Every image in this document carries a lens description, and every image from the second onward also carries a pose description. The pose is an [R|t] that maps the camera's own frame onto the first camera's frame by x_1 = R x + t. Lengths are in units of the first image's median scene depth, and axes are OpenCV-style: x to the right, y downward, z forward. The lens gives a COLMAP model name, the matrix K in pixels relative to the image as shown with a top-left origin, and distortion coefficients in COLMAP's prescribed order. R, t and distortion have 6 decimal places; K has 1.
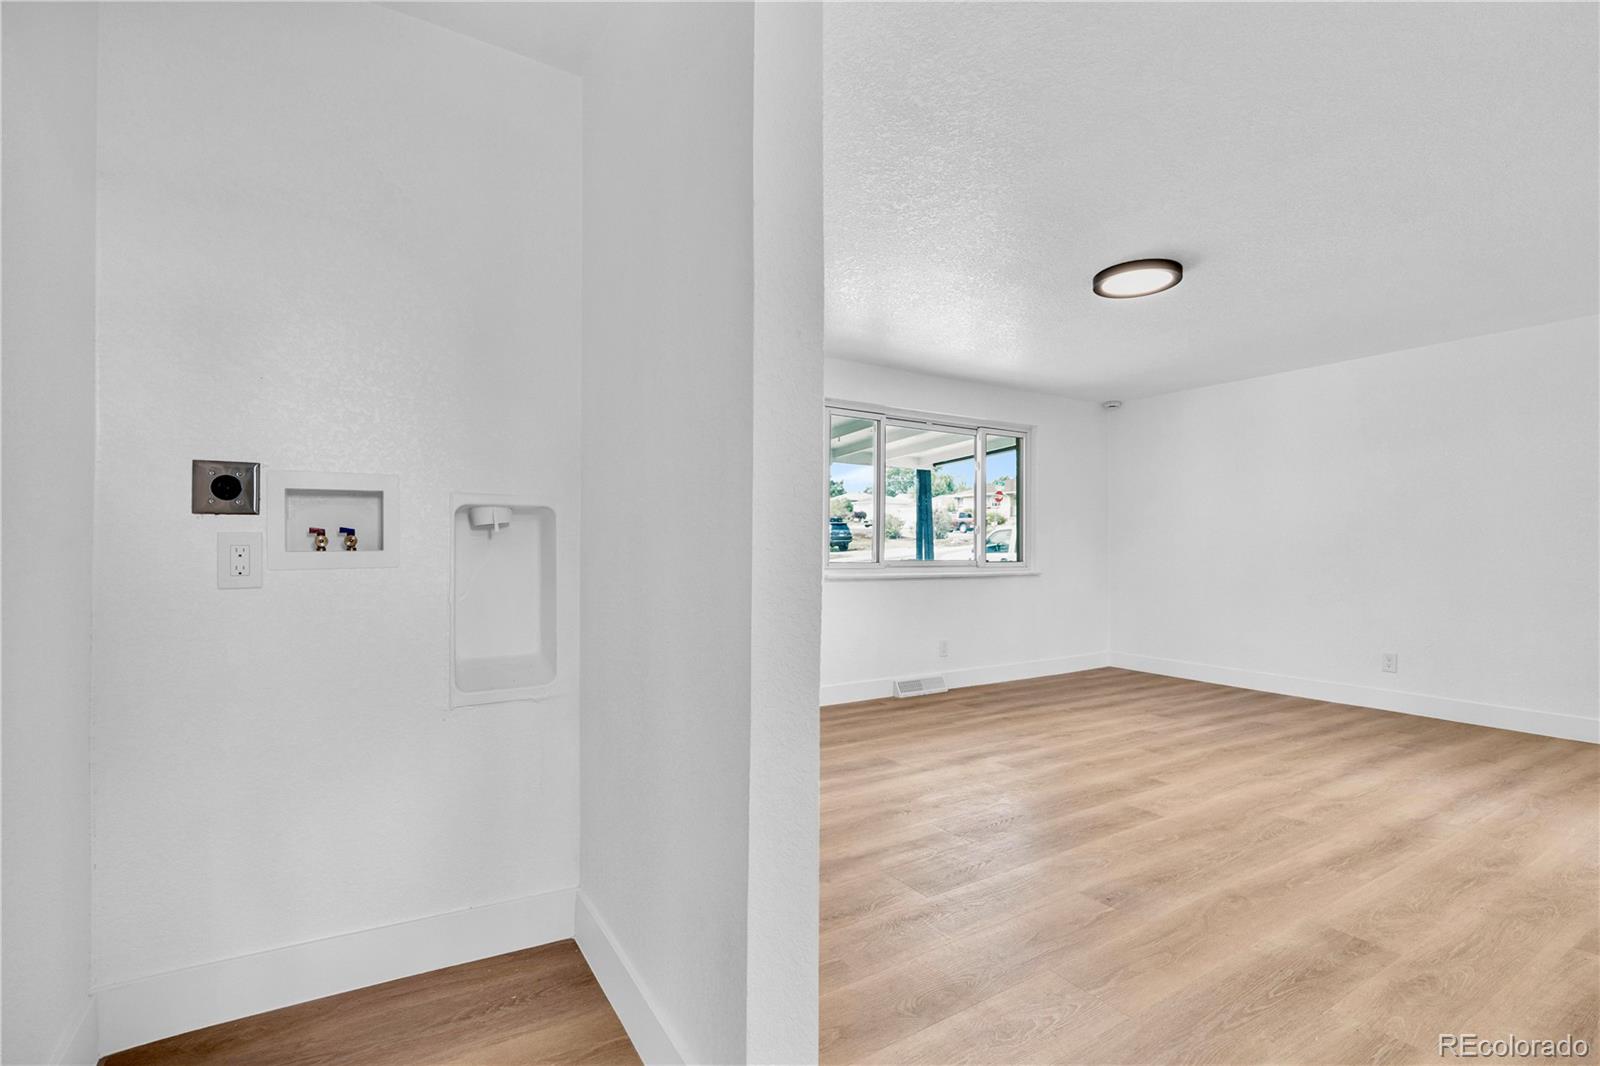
lens RADIAL K [[729.7, 0, 810.4], [0, 729.7, 537.0], [0, 0, 1]] dist [-0.013129, 0.003722]
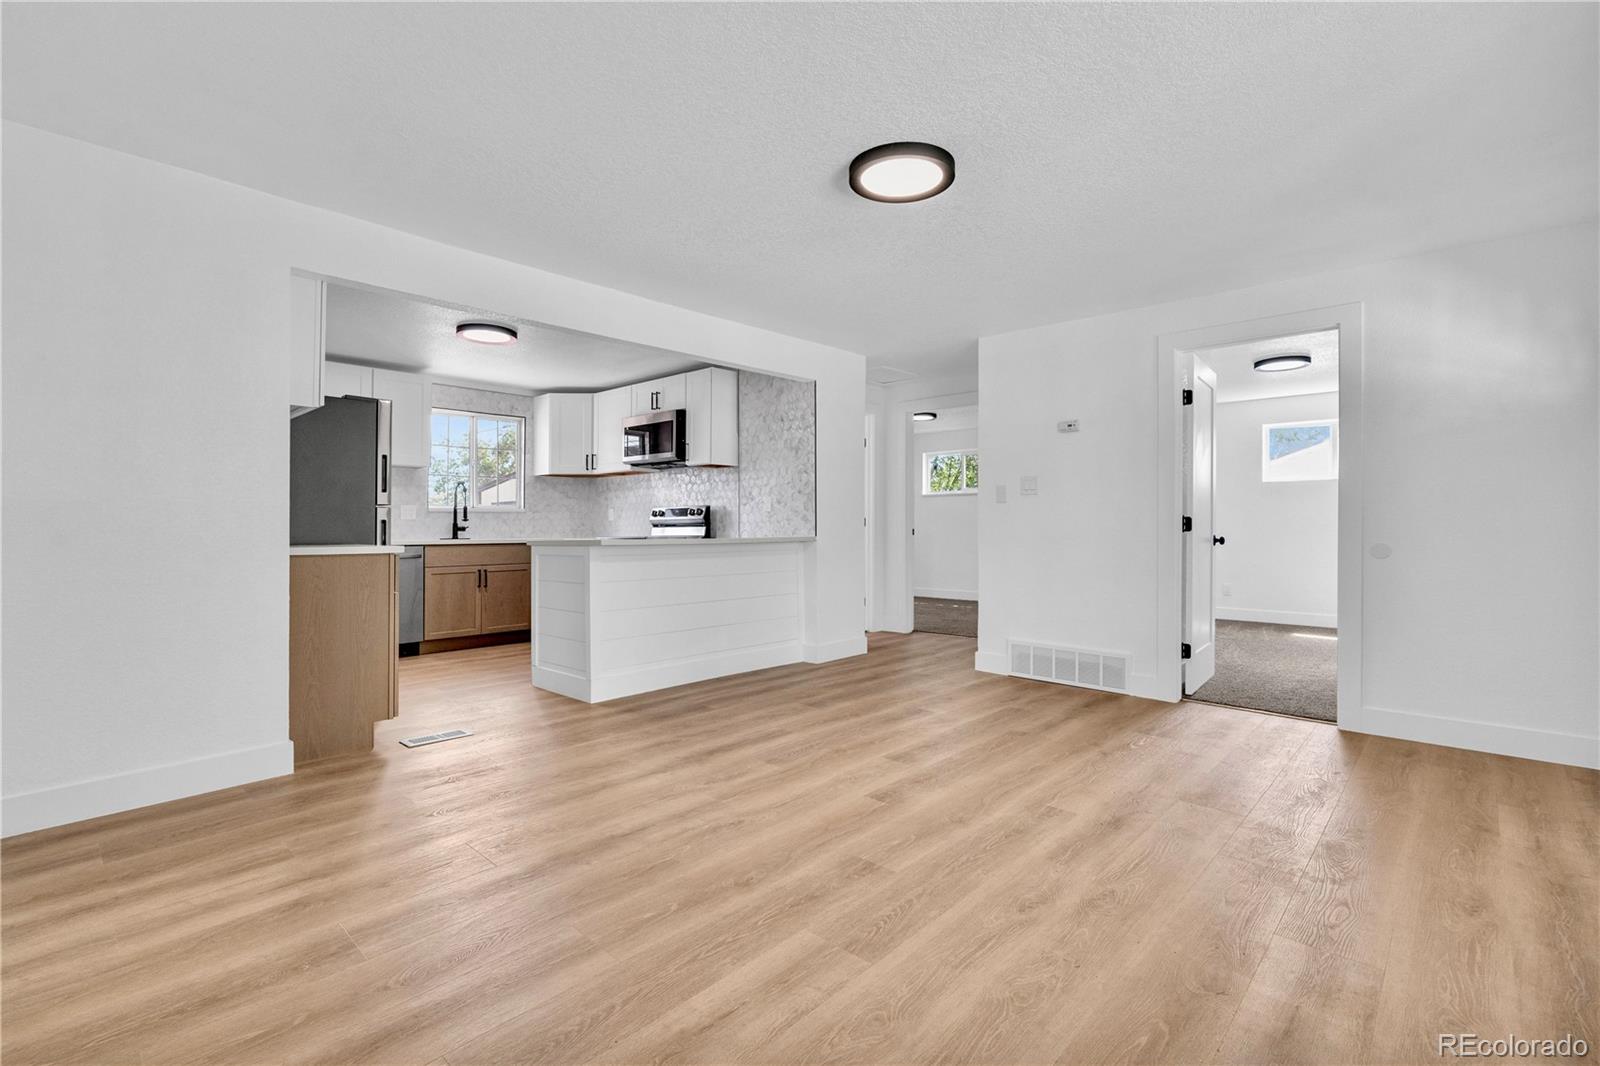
lens RADIAL K [[729.7, 0, 804.6], [0, 729.7, 518.3], [0, 0, 1]] dist [-0.013129, 0.003722]
pose [[-0.965454, -0.009129, -0.260412, 0.674324], [-0.002868, 0.999698, -0.024414, 0.027371], [0.260556, -0.022824, -0.965189, 1.553029]]
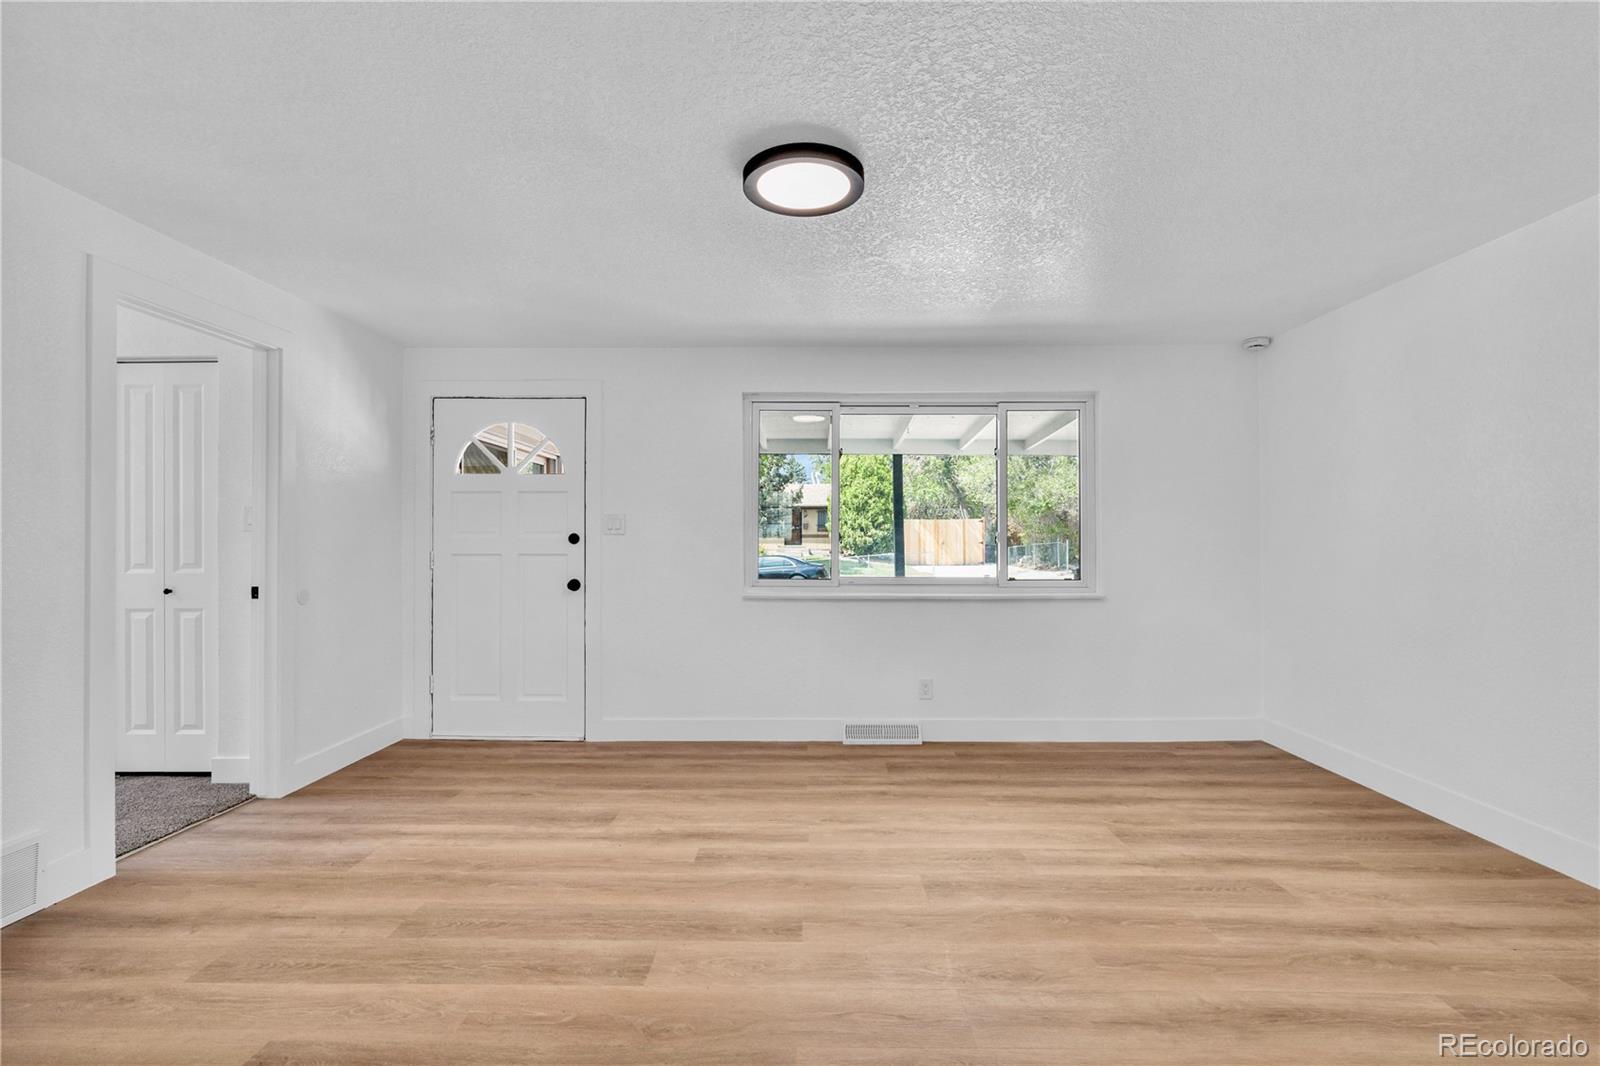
lens RADIAL K [[725.8, 0, 799.4], [0, 725.8, 534.6], [0, 0, 1]] dist [-0.018622, -0.000318]
pose [[0.837180, -0.013036, -0.546772, 0.728063], [0.014135, 0.999898, -0.002197, -0.021649], [0.546745, -0.005890, 0.837279, 0.389587]]
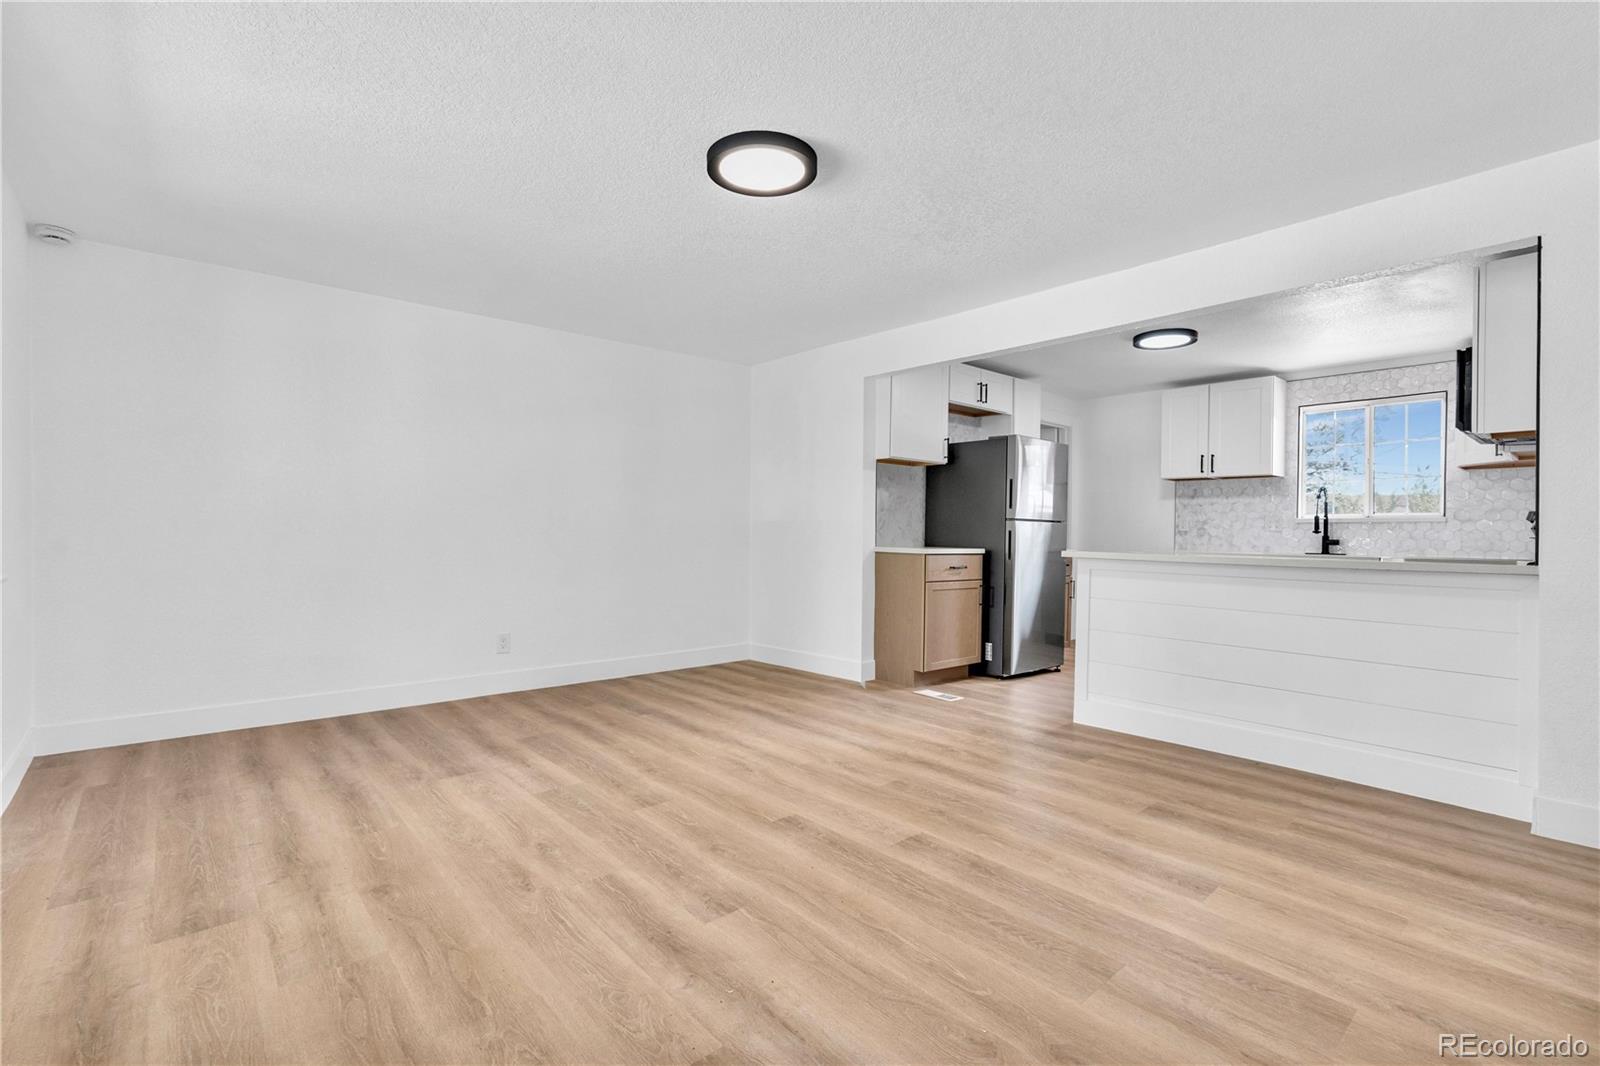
lens RADIAL K [[729.7, 0, 793.1], [0, 729.7, 529.9], [0, 0, 1]] dist [-0.013129, 0.003722]
pose [[-0.148610, -0.008753, 0.988857, -0.277406], [-0.027160, 0.999620, 0.004766, 0.009121], [-0.988523, -0.026149, -0.148791, 0.967497]]
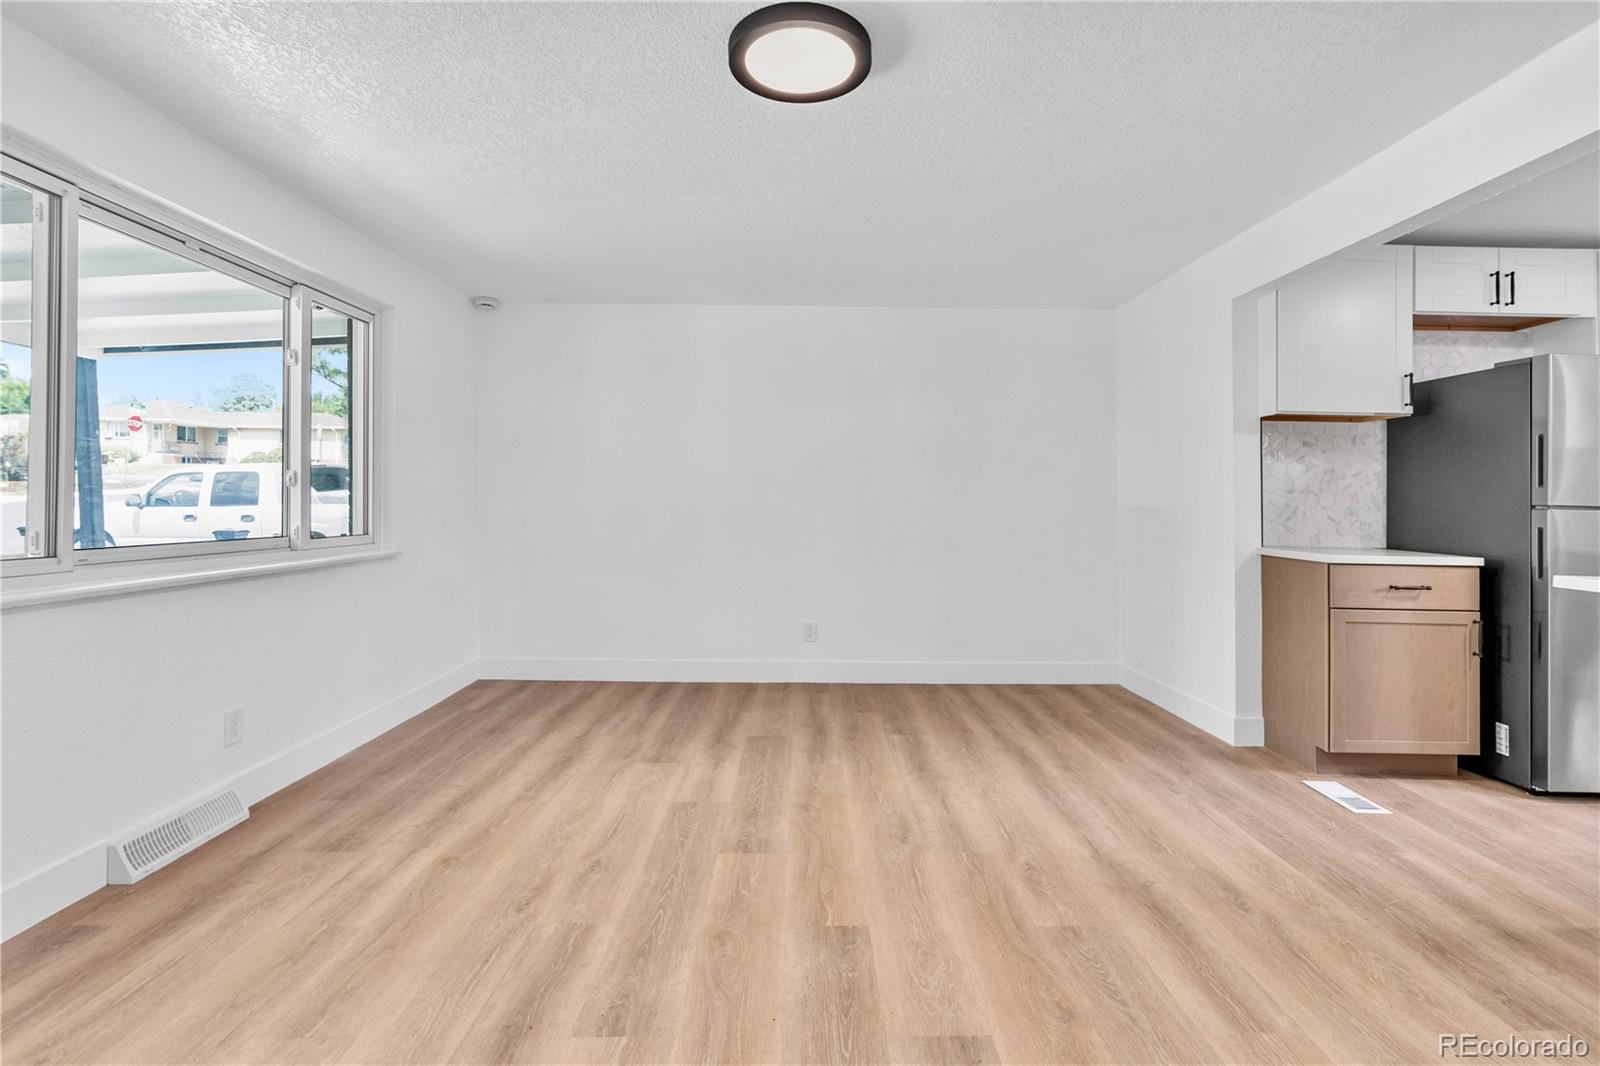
lens RADIAL K [[729.7, 0, 806.8], [0, 729.7, 514.3], [0, 0, 1]] dist [-0.013129, 0.003722]
pose [[0.528362, -0.016263, 0.848863, -0.030931], [-0.019383, 0.999325, 0.031211, -0.016287], [-0.848798, -0.032944, 0.527690, 0.627628]]
